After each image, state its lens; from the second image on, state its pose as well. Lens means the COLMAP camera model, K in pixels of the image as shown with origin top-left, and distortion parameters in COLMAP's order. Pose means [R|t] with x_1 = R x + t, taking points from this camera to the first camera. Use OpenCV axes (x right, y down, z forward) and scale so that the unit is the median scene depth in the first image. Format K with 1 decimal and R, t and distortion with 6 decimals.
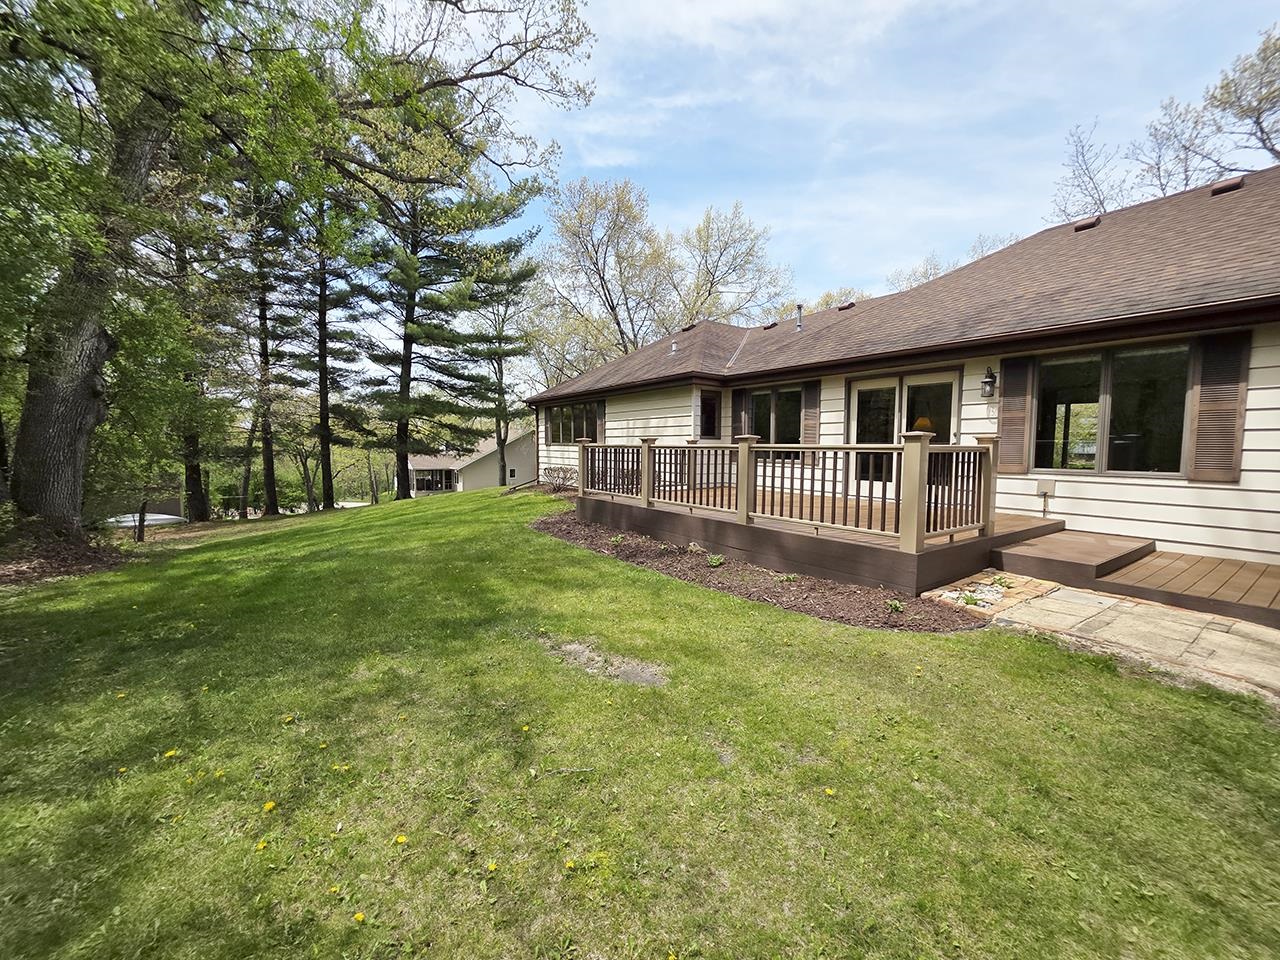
lens RADIAL K [[513.8, 0, 639.7], [0, 513.8, 482.1], [0, 0, 1]] dist [-0.002294, 0.001116]
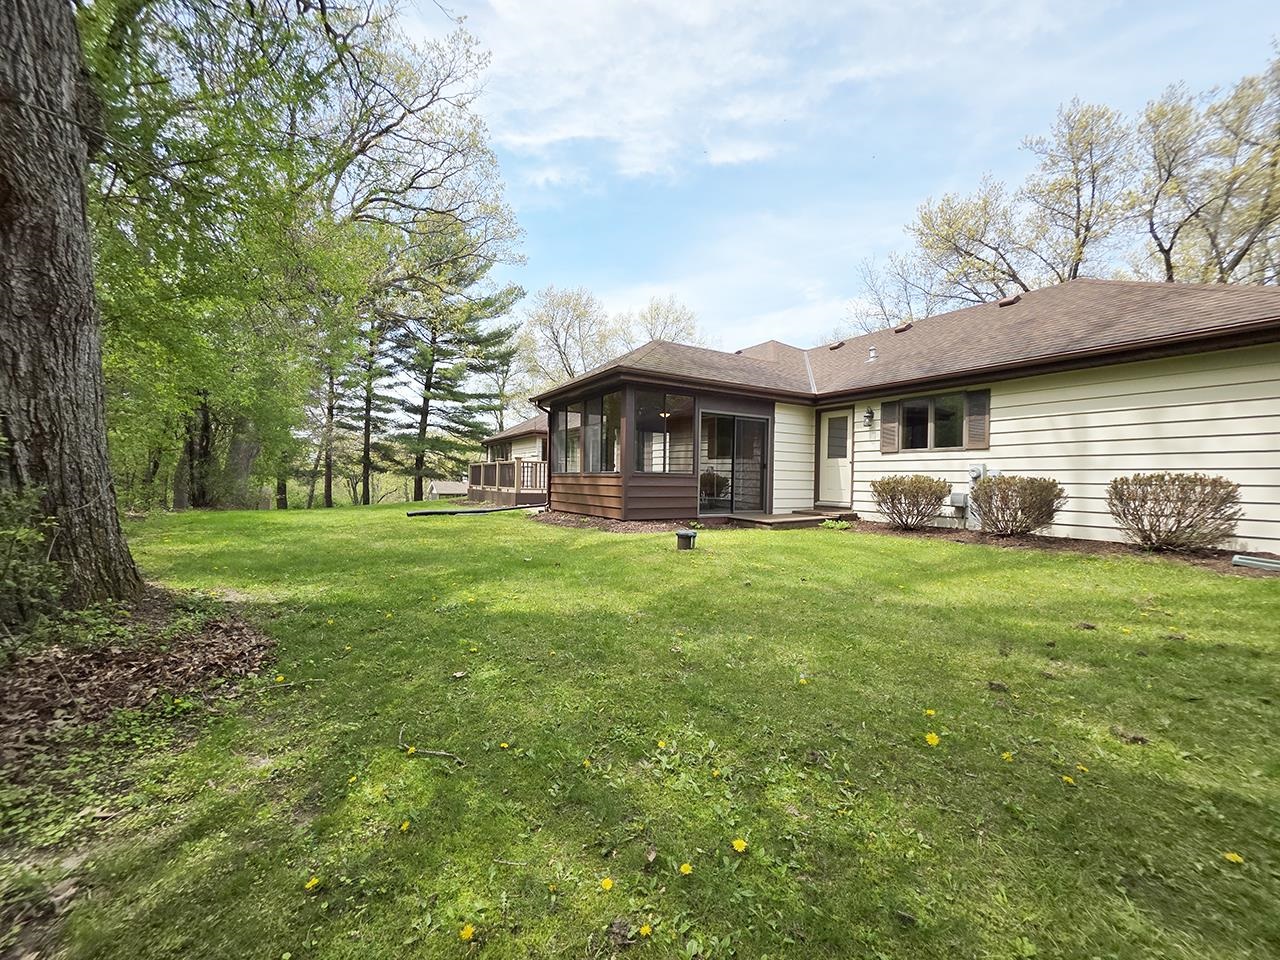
lens RADIAL K [[513.8, 0, 643.3], [0, 513.8, 475.9], [0, 0, 1]] dist [-0.002294, 0.001116]
pose [[0.997029, 0.011956, -0.076096, 0.256171], [-0.018926, 0.995621, -0.091550, 0.056915], [0.074668, 0.092718, 0.992889, -0.348218]]
